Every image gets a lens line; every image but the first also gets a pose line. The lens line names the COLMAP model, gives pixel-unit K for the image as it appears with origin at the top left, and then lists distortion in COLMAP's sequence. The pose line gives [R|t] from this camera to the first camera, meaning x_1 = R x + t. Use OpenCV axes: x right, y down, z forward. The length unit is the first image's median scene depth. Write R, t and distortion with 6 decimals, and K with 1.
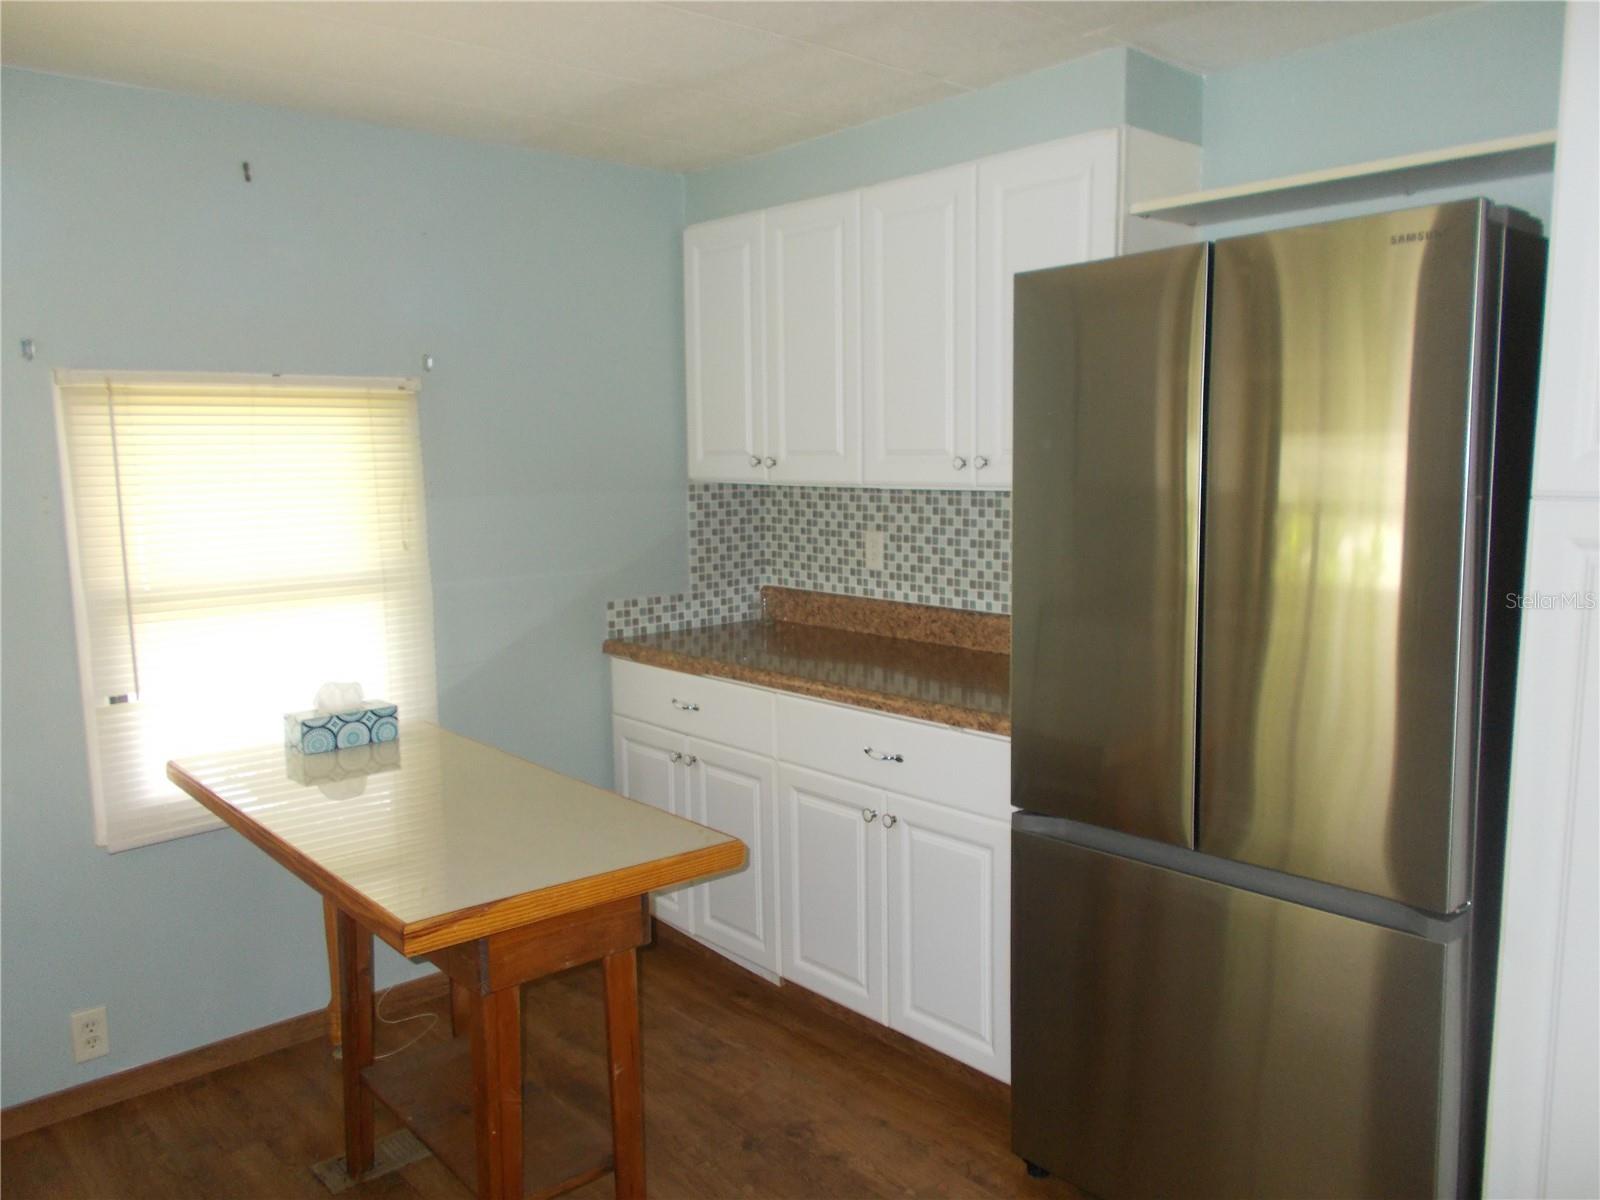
lens RADIAL K [[1243.0, 0, 799.5], [0, 1243.0, 602.7], [0, 0, 1]] dist [0.024948, -0.013887]
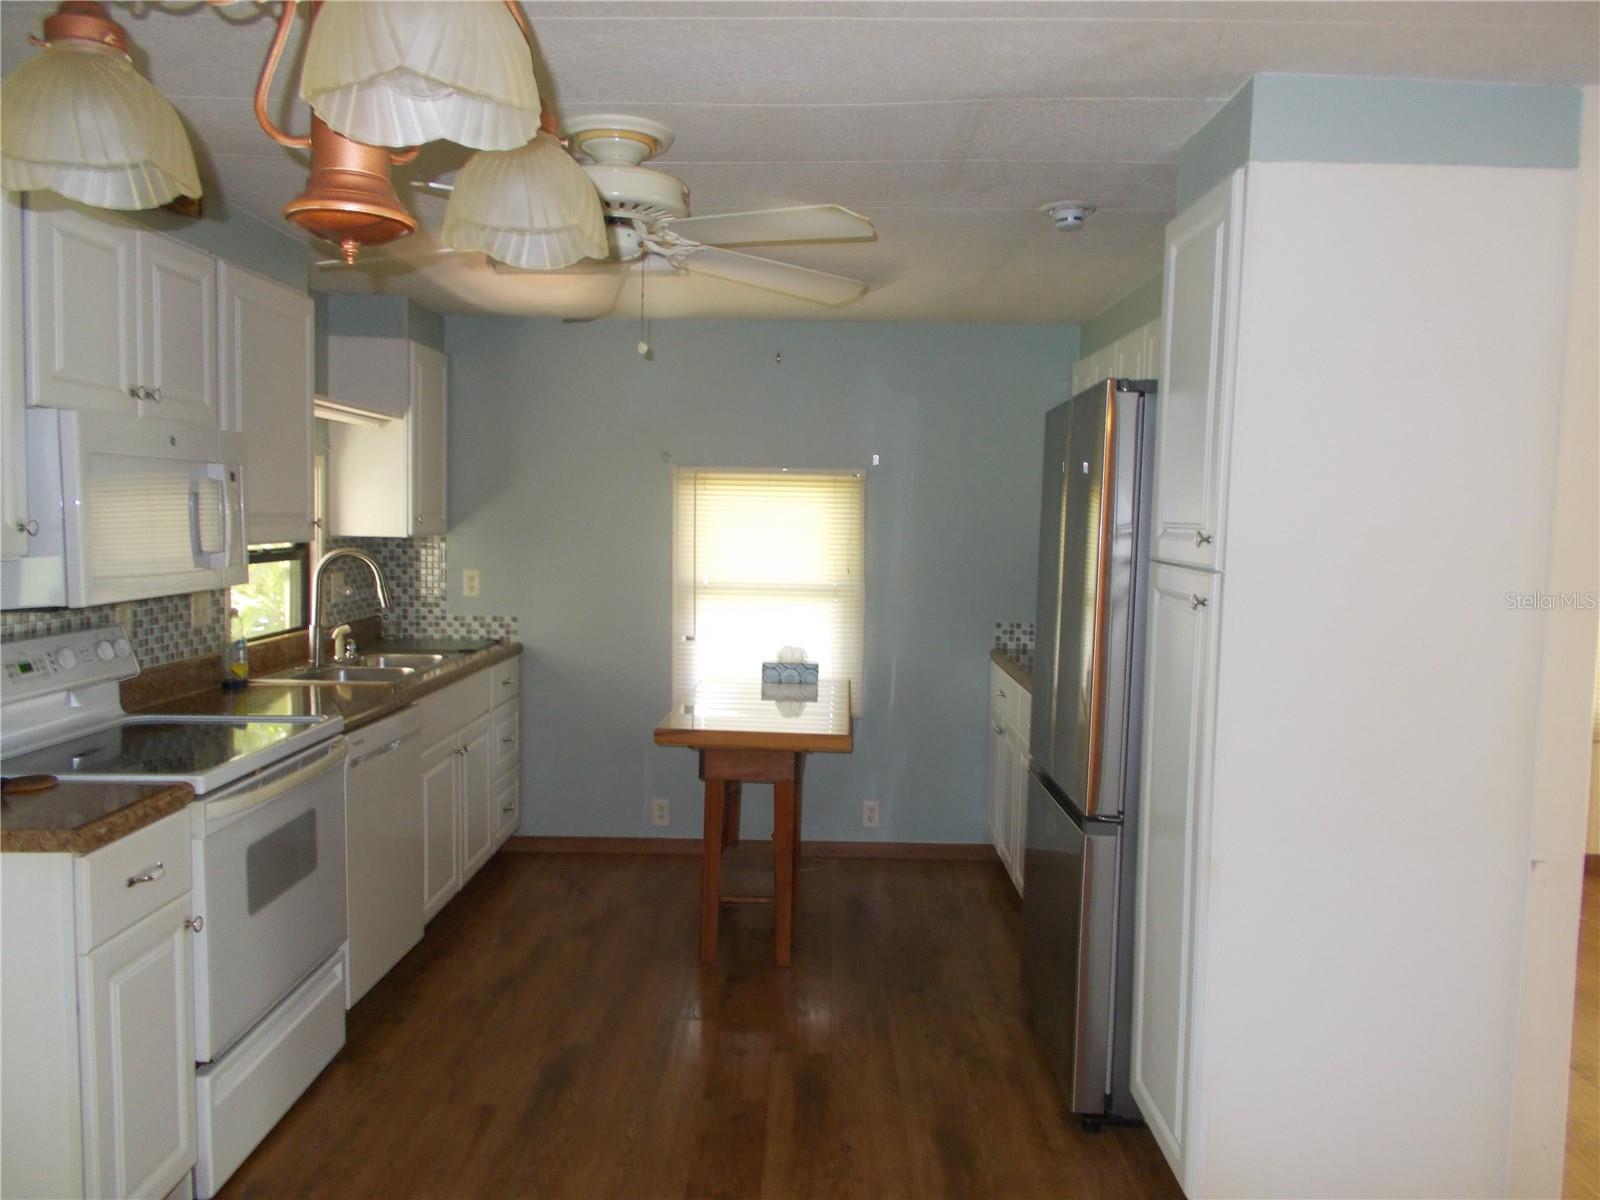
lens RADIAL K [[1243.0, 0, 804.6], [0, 1243.0, 601.8], [0, 0, 1]] dist [0.024948, -0.013887]
pose [[0.749118, 0.084013, -0.657087, 0.811303], [-0.115205, 0.993332, -0.004338, 0.009599], [0.652341, 0.078949, 0.753802, -0.306048]]
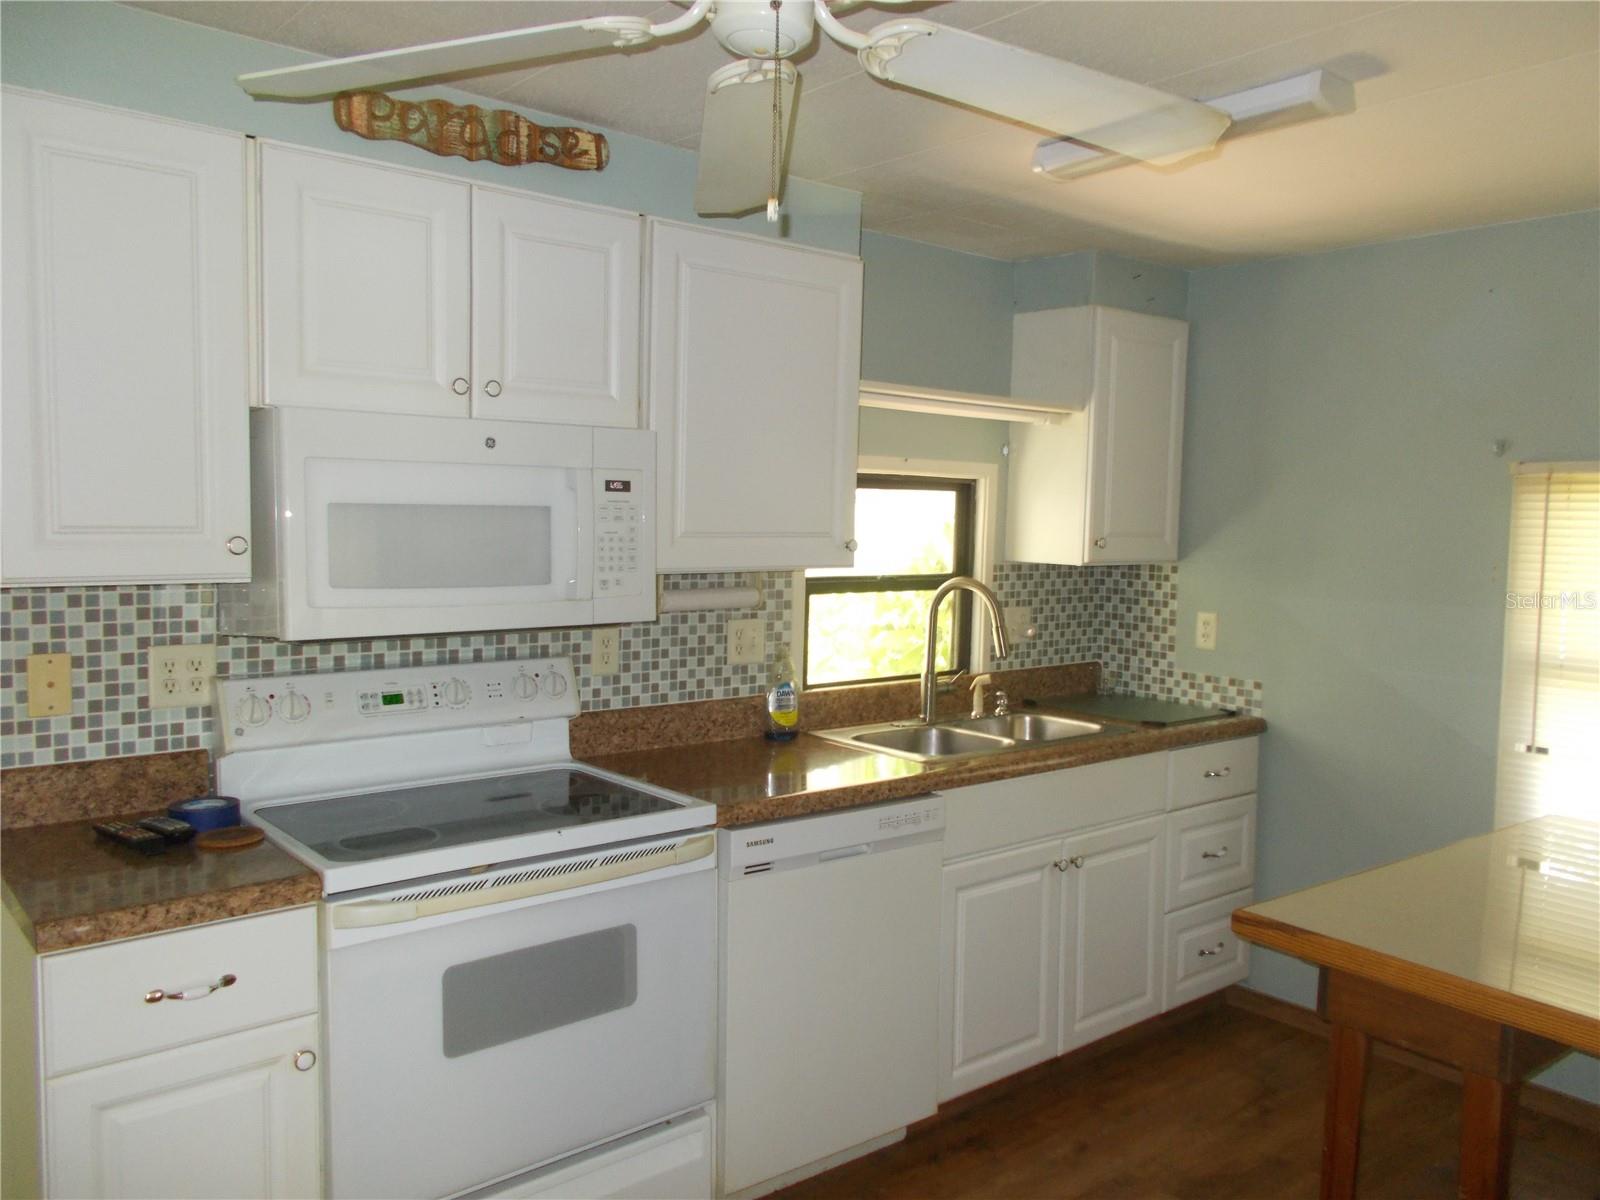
lens RADIAL K [[1243.0, 0, 792.0], [0, 1243.0, 596.7], [0, 0, 1]] dist [0.024948, -0.013887]
pose [[-0.018424, 0.094886, -0.995318, 0.583201], [-0.143786, 0.984887, 0.096553, -0.071900], [0.989437, 0.144892, -0.004502, 0.319021]]
